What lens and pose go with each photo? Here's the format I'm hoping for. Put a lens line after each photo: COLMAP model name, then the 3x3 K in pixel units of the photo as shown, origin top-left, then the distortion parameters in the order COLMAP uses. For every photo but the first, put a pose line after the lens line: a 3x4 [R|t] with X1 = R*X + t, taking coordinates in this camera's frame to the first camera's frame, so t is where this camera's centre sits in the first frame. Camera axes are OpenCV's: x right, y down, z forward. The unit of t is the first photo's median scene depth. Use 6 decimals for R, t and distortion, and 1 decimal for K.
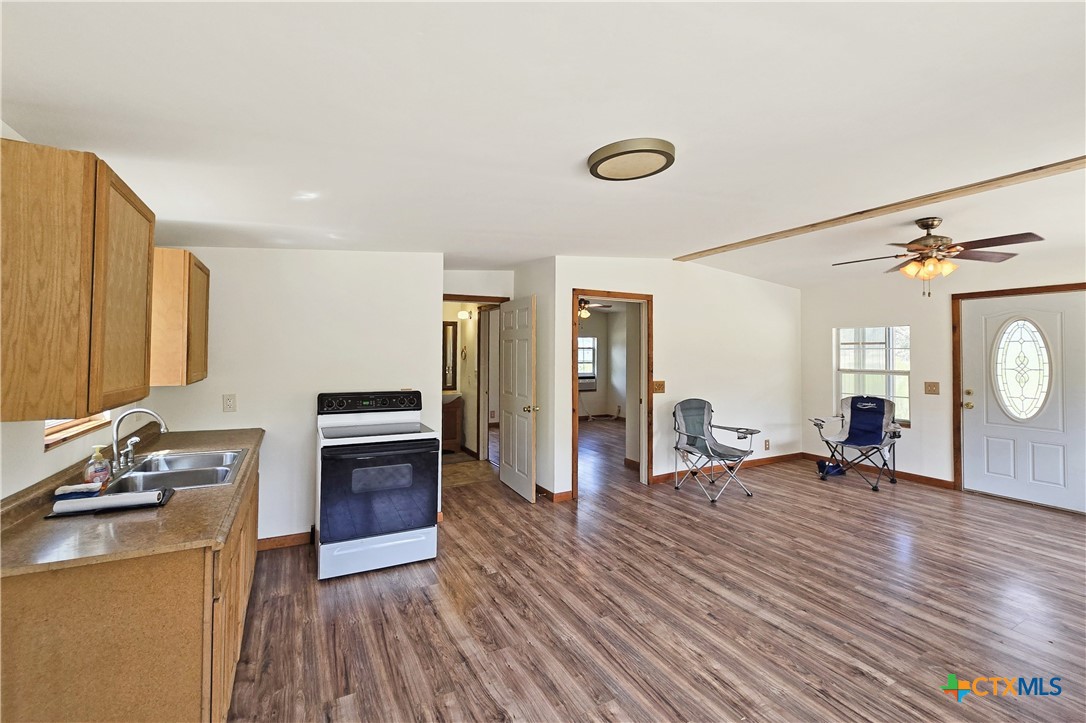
lens RADIAL K [[466.0, 0, 547.4], [0, 466.0, 346.0], [0, 0, 1]] dist [-0.001875, -0.000354]
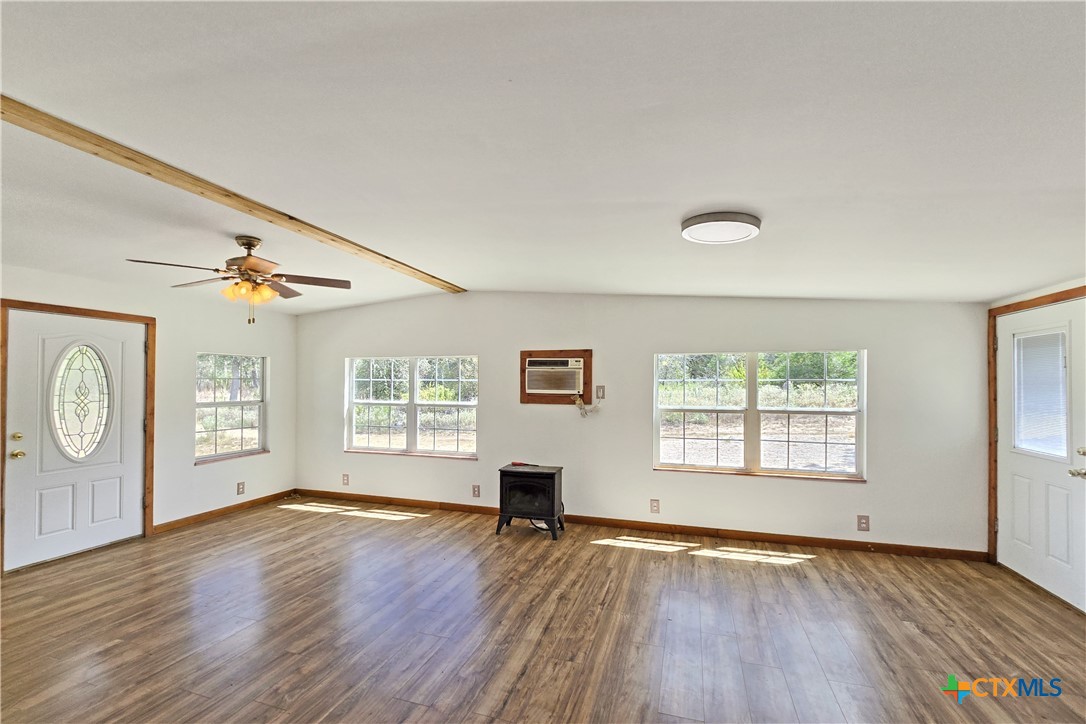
lens RADIAL K [[426.8, 0, 538.6], [0, 426.8, 382.2], [0, 0, 1]] dist [-0.001312, -0.000249]
pose [[-0.652751, -0.003402, 0.757565, -0.174117], [-0.019945, 0.999720, -0.012696, 0.008353], [-0.757310, -0.023398, -0.652637, 1.037006]]
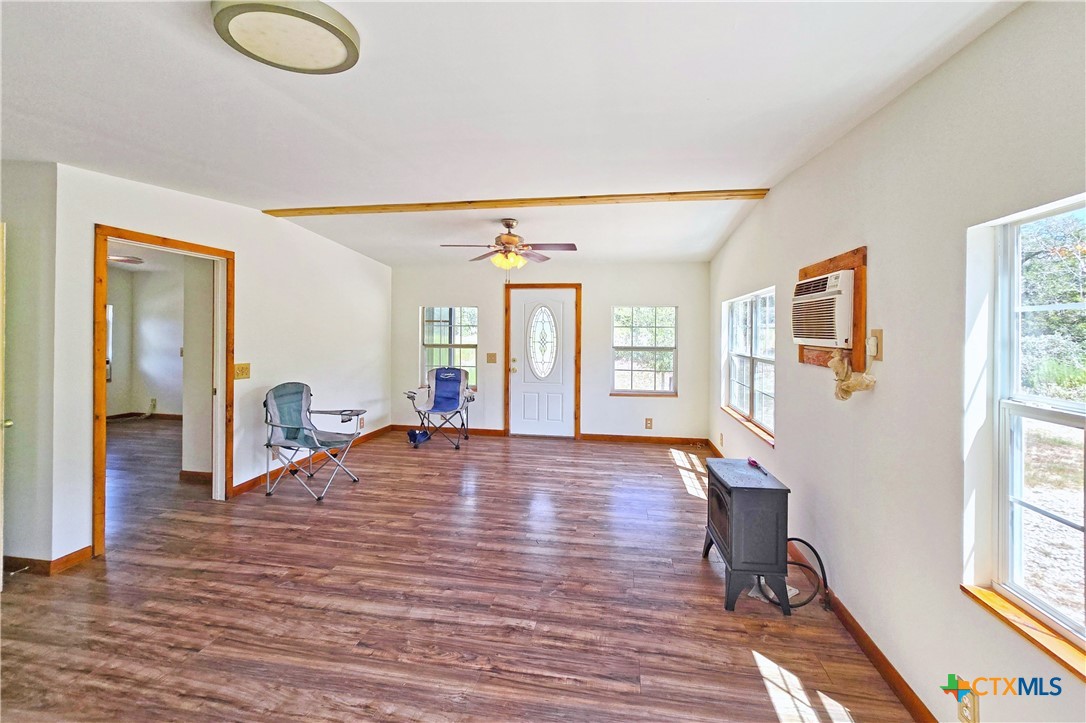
lens RADIAL K [[458.3, 0, 548.3], [0, 458.3, 331.2], [0, 0, 1]] dist [-0.001365, 0.000190]
pose [[0.625374, 0.003182, 0.780319, -0.050058], [-0.019075, 0.999755, 0.011211, 0.003188], [-0.780092, -0.021895, 0.625281, 0.153109]]
